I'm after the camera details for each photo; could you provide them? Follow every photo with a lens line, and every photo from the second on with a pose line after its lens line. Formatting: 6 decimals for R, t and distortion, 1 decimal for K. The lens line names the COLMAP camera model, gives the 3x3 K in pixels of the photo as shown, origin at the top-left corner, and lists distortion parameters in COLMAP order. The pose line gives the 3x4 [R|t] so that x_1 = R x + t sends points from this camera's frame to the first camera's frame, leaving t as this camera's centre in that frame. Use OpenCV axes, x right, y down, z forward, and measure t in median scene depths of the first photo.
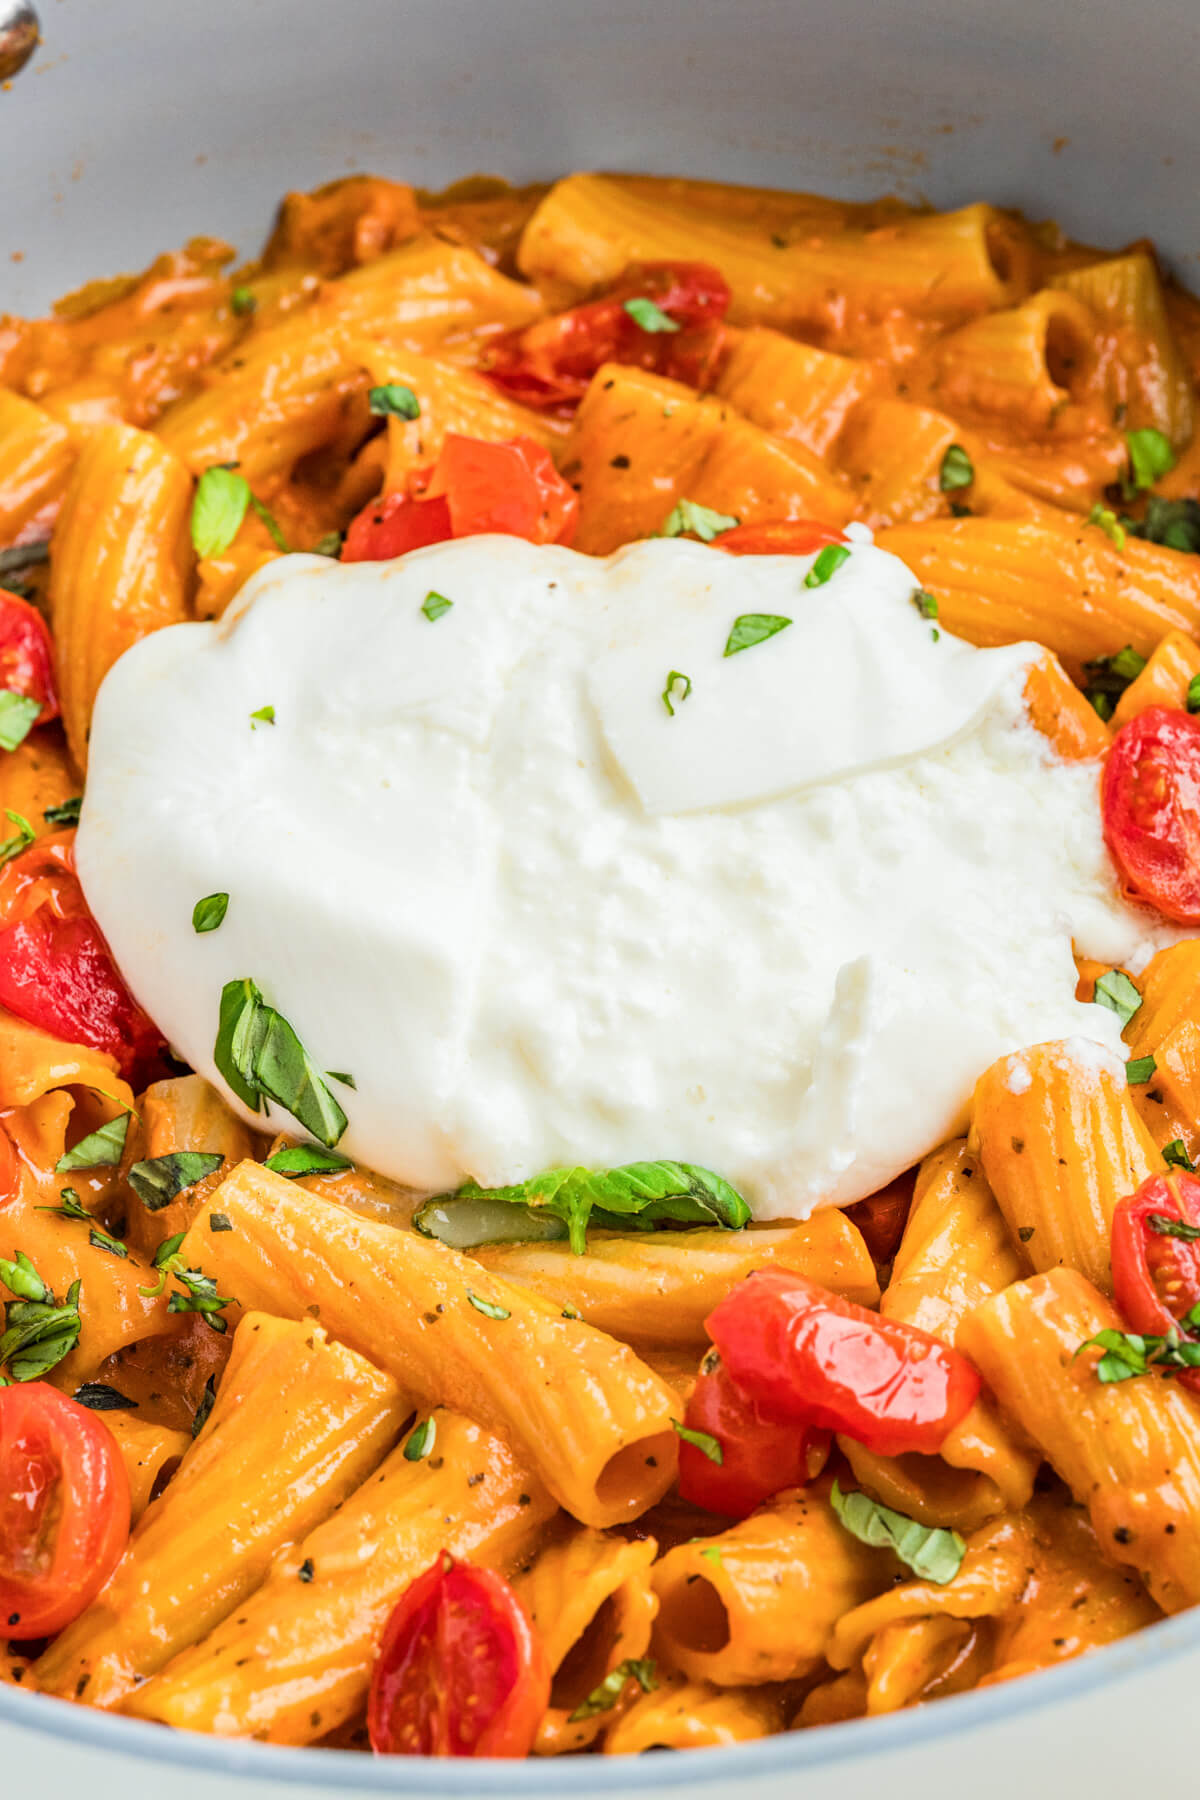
lens RADIAL K [[5869.1, 0, 600.0], [0, 5869.1, 900.0], [0, 0, 1]] dist [-0.116724, -1.075291]
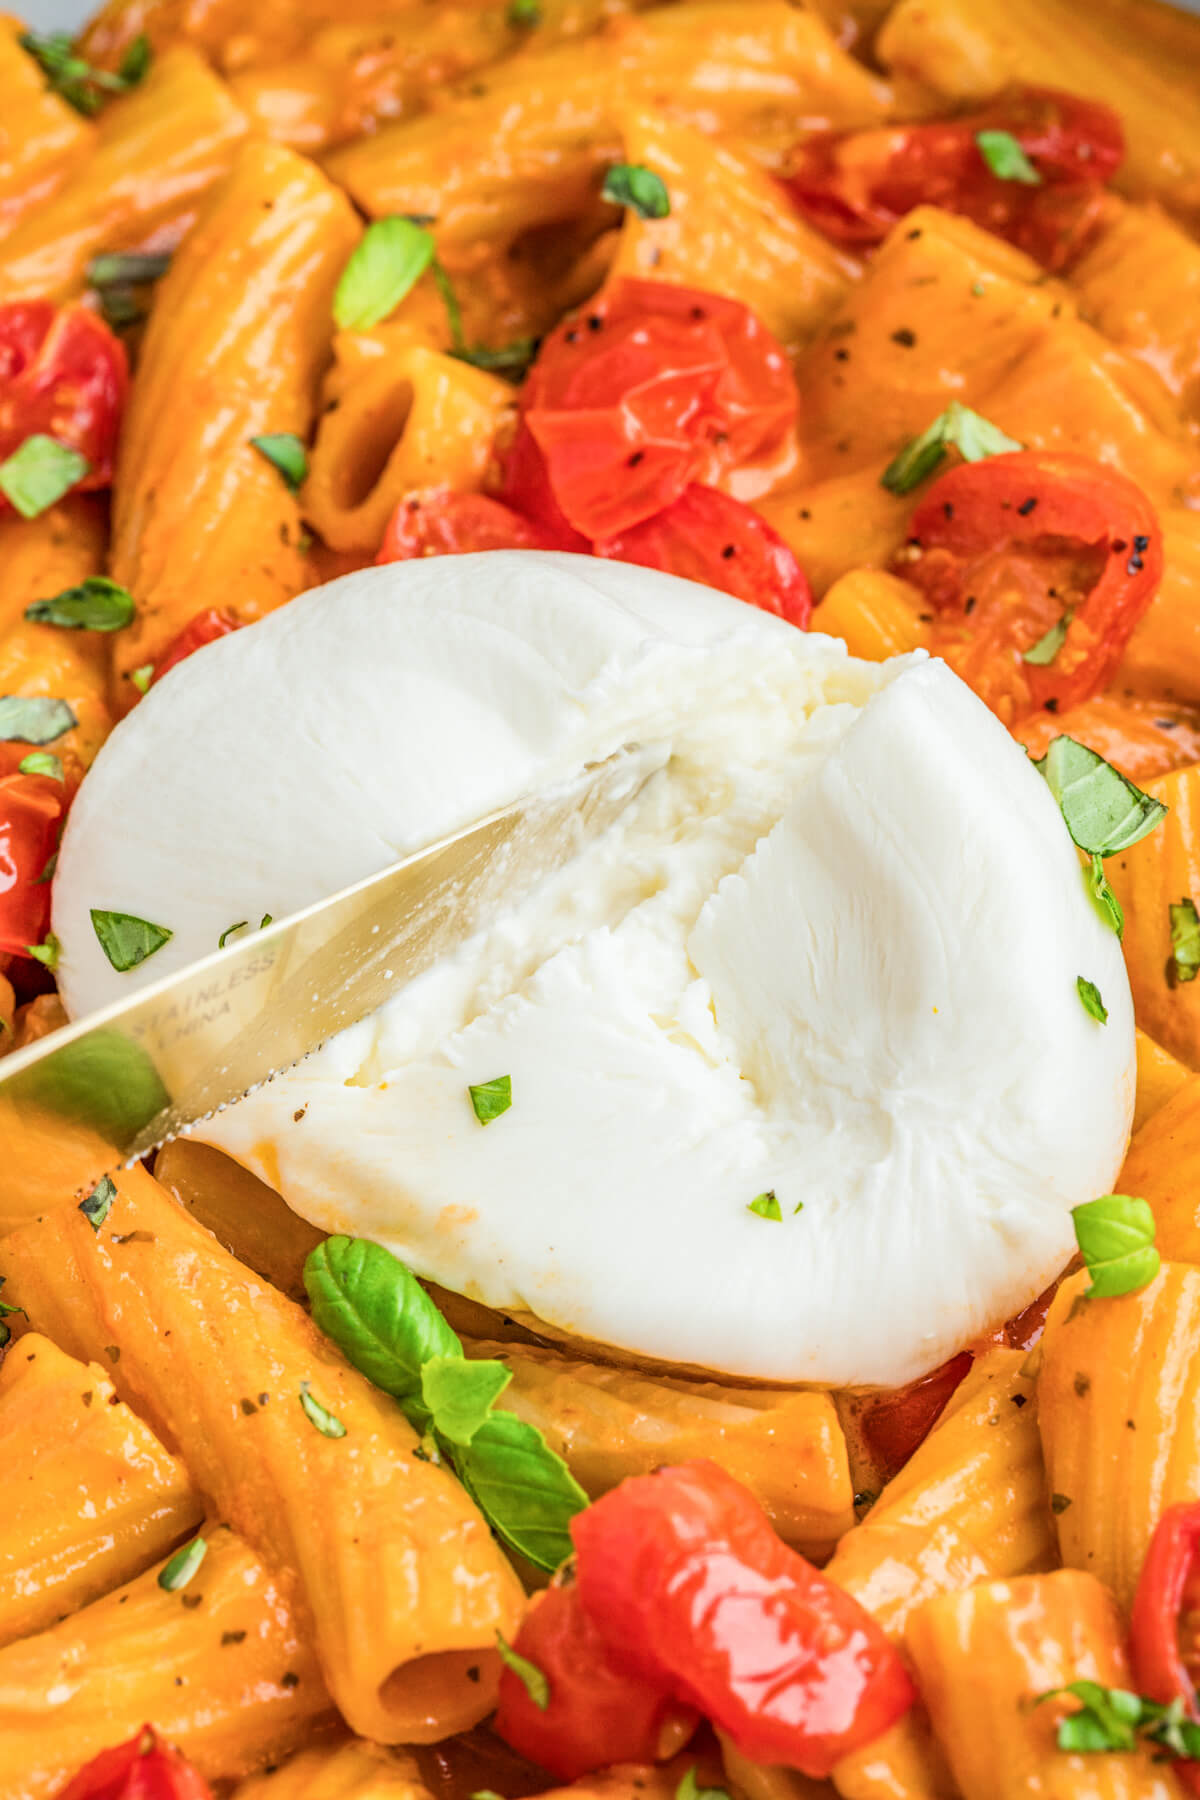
lens RADIAL K [[6224.8, 0, 600.0], [0, 6224.8, 900.0], [0, 0, 1]] dist [-0.128899, 0.478933]
pose [[0.956683, 0.253191, -0.143711, 0.110649], [-0.244533, 0.966712, 0.075306, -0.061588], [0.157994, -0.036902, 0.986750, 0.222102]]
